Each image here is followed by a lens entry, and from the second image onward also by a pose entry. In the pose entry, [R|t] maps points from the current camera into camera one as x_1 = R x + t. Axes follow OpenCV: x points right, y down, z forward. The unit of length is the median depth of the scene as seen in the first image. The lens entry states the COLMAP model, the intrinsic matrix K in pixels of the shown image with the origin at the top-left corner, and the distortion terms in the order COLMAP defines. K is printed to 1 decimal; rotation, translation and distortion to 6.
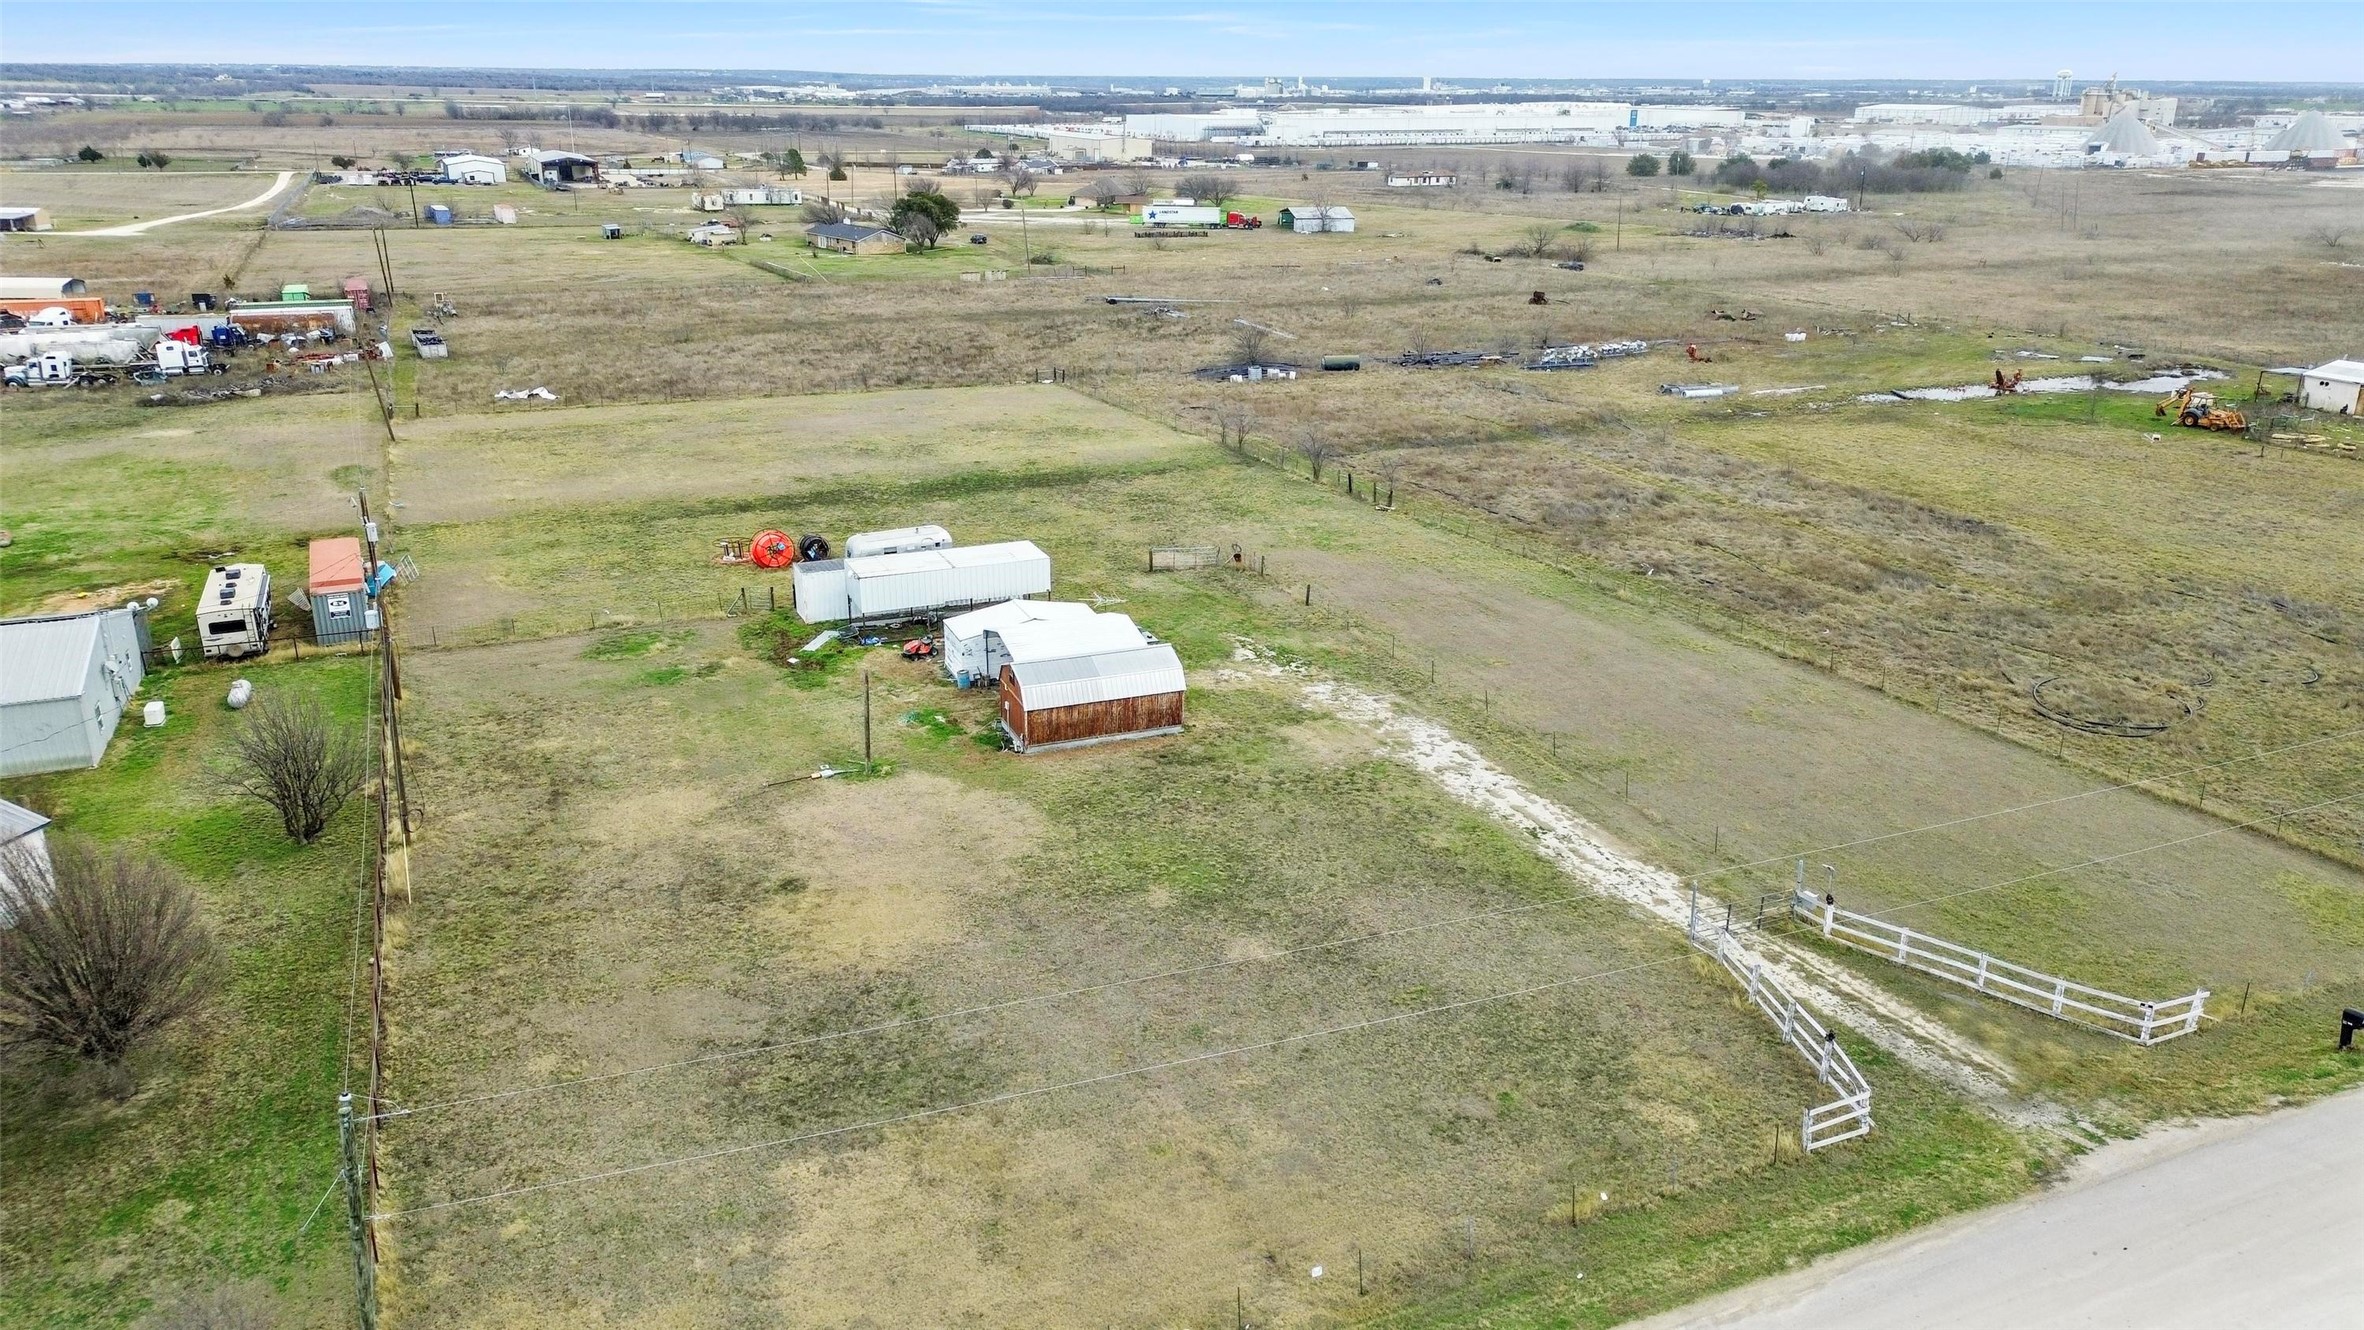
lens RADIAL K [[1659.2, 0, 1194.0], [0, 1659.2, 656.2], [0, 0, 1]] dist [0.067910, -0.065640]
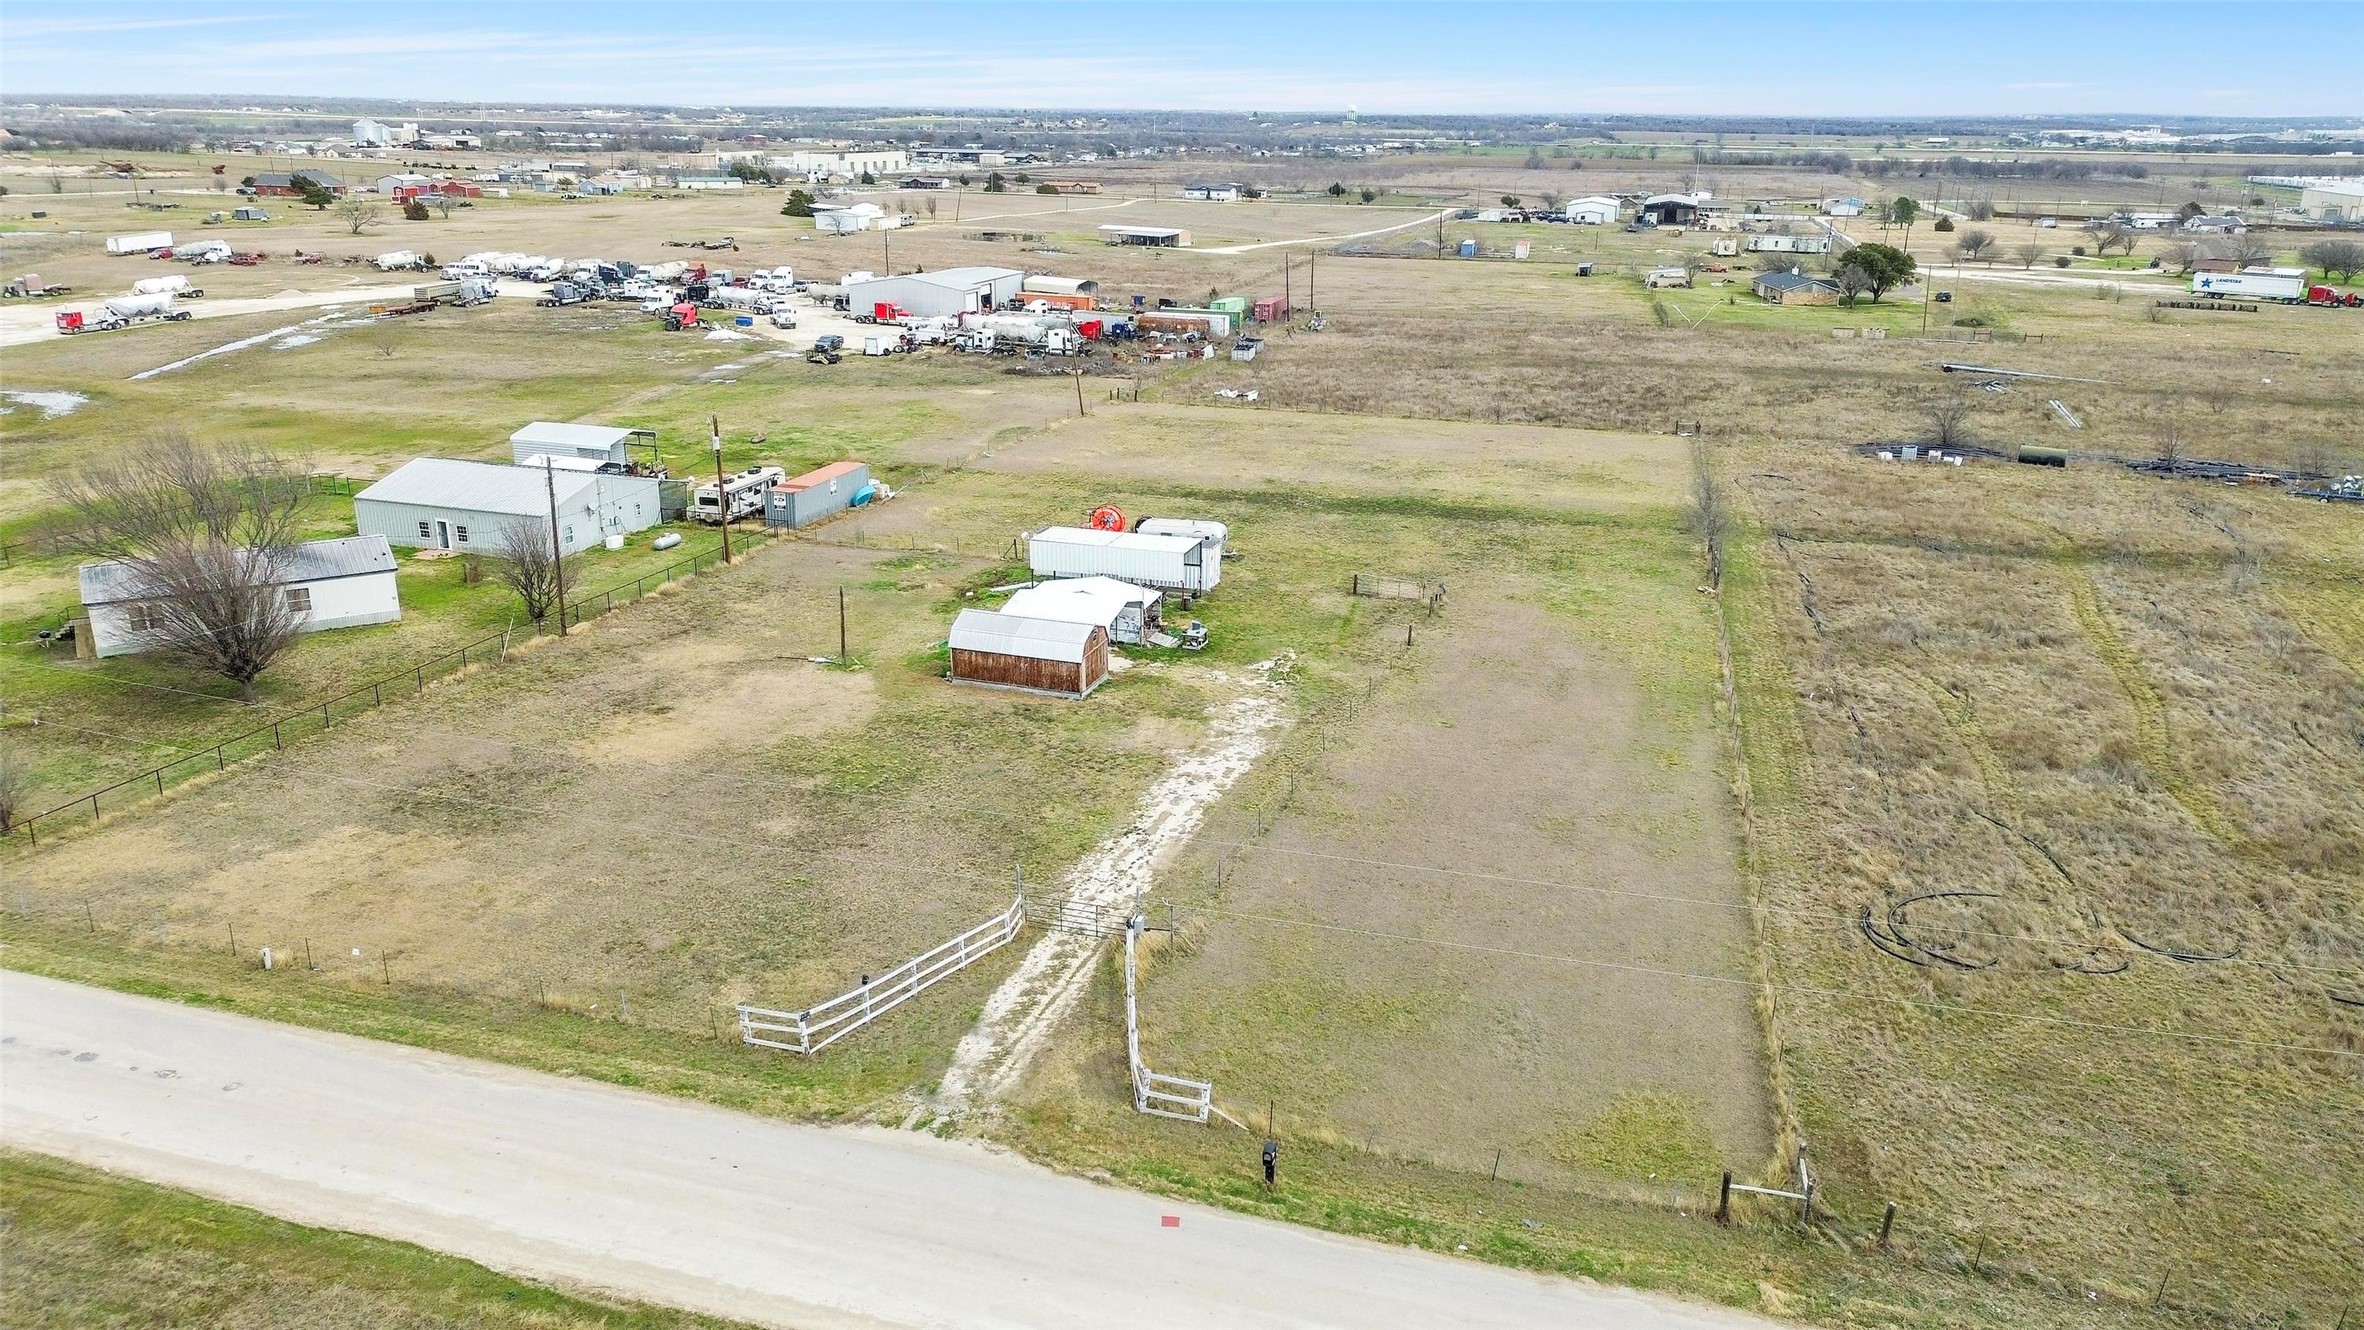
lens RADIAL K [[1659.2, 0, 1164.5], [0, 1659.2, 669.3], [0, 0, 1]] dist [0.067910, -0.065640]
pose [[0.754342, 0.208820, -0.622385, 0.428863], [-0.219557, 0.973716, 0.060590, -0.032767], [0.618679, 0.090943, 0.780363, 0.081616]]
